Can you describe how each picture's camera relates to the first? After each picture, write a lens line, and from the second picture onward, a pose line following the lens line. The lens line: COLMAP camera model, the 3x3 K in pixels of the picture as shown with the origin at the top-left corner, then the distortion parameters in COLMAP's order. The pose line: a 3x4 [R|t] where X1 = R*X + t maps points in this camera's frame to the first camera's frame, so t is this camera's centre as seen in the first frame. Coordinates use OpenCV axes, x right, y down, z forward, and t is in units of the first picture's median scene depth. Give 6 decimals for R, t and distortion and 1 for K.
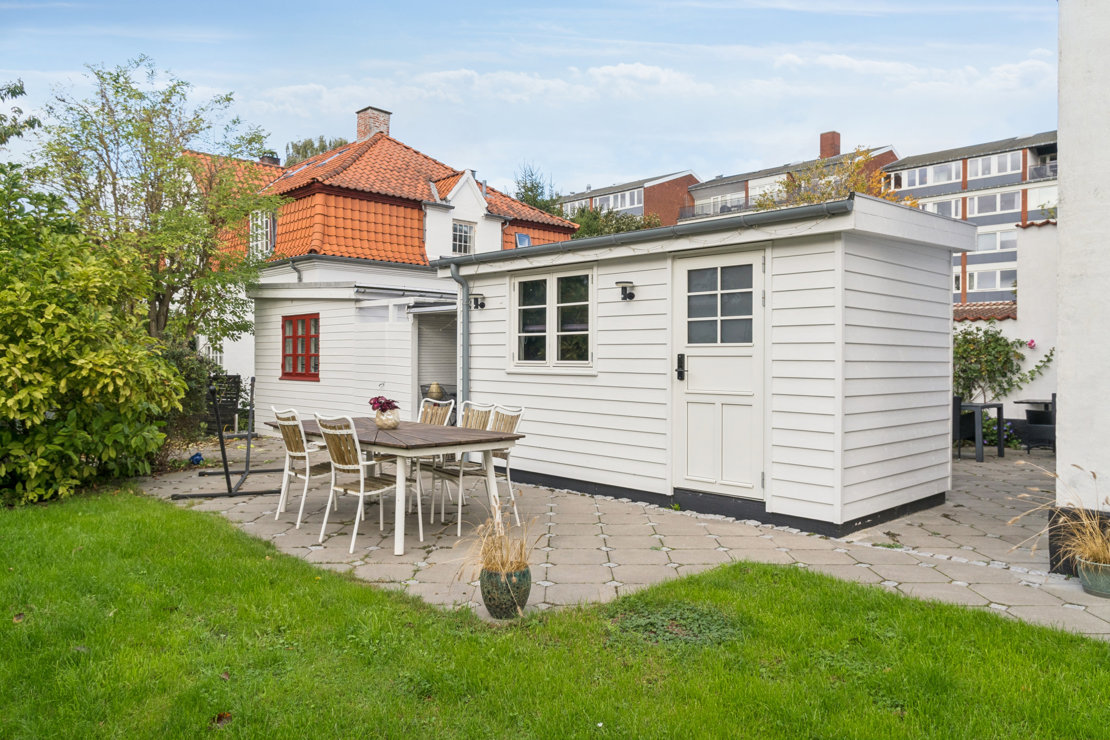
lens RADIAL K [[781.6, 0, 555.0], [0, 781.6, 370.0], [0, 0, 1]] dist [-0.004798, -0.006096]
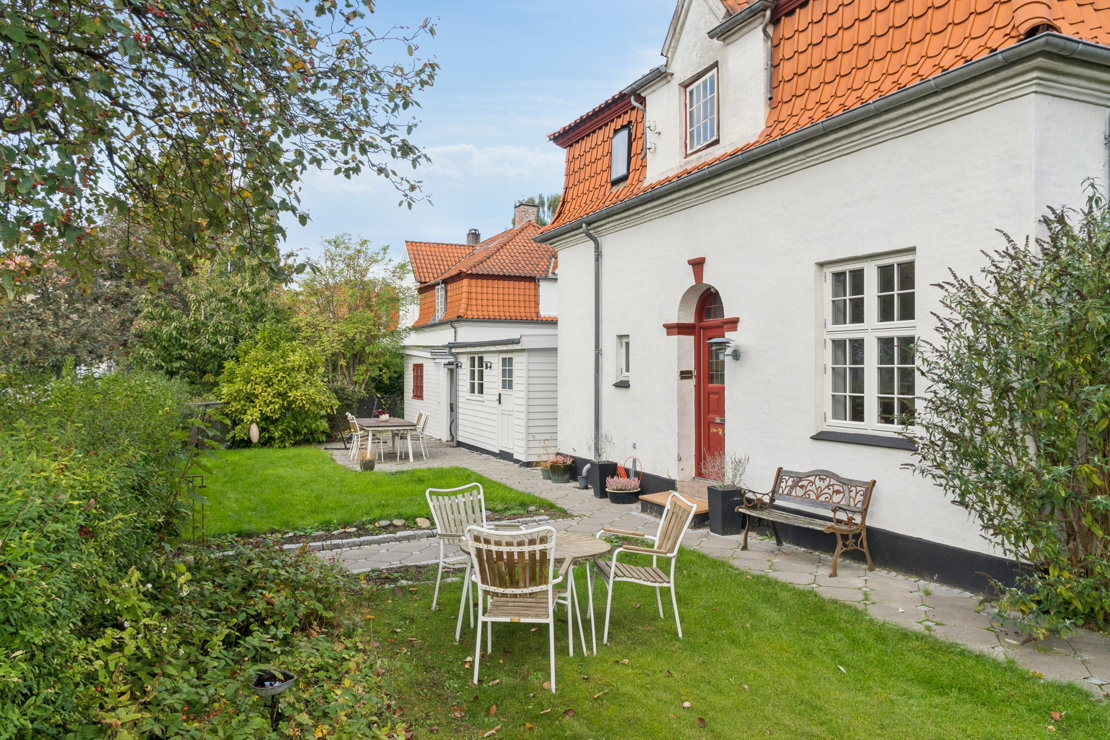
lens RADIAL K [[781.6, 0, 555.0], [0, 781.6, 370.0], [0, 0, 1]] dist [-0.004798, -0.006096]
pose [[0.941259, -0.002375, -0.337677, 0.900603], [-0.002271, 0.999908, -0.013364, -0.047701], [0.337678, 0.013346, 0.941167, -0.946603]]
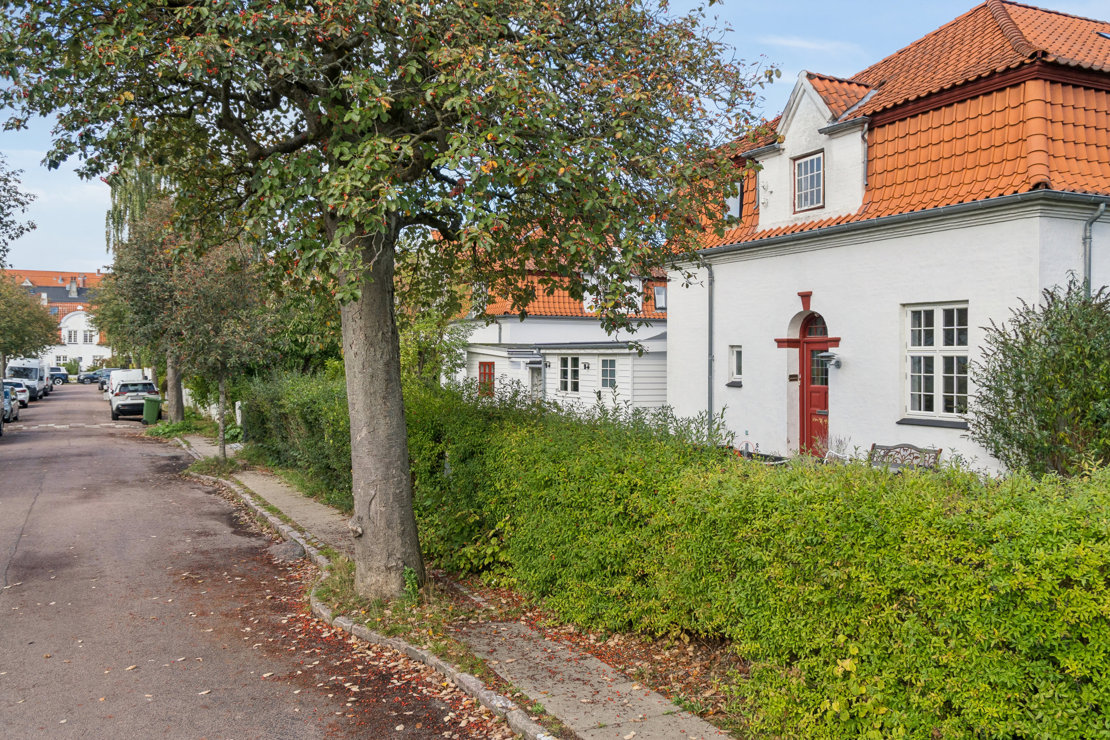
lens RADIAL K [[933.1, 0, 555.0], [0, 933.1, 370.0], [0, 0, 1]] dist [-0.009273, 0.009475]
pose [[0.951106, 0.003430, -0.308845, 0.809971], [-0.004868, 0.999981, -0.003887, -0.063080], [0.308826, 0.005200, 0.951104, -1.693975]]
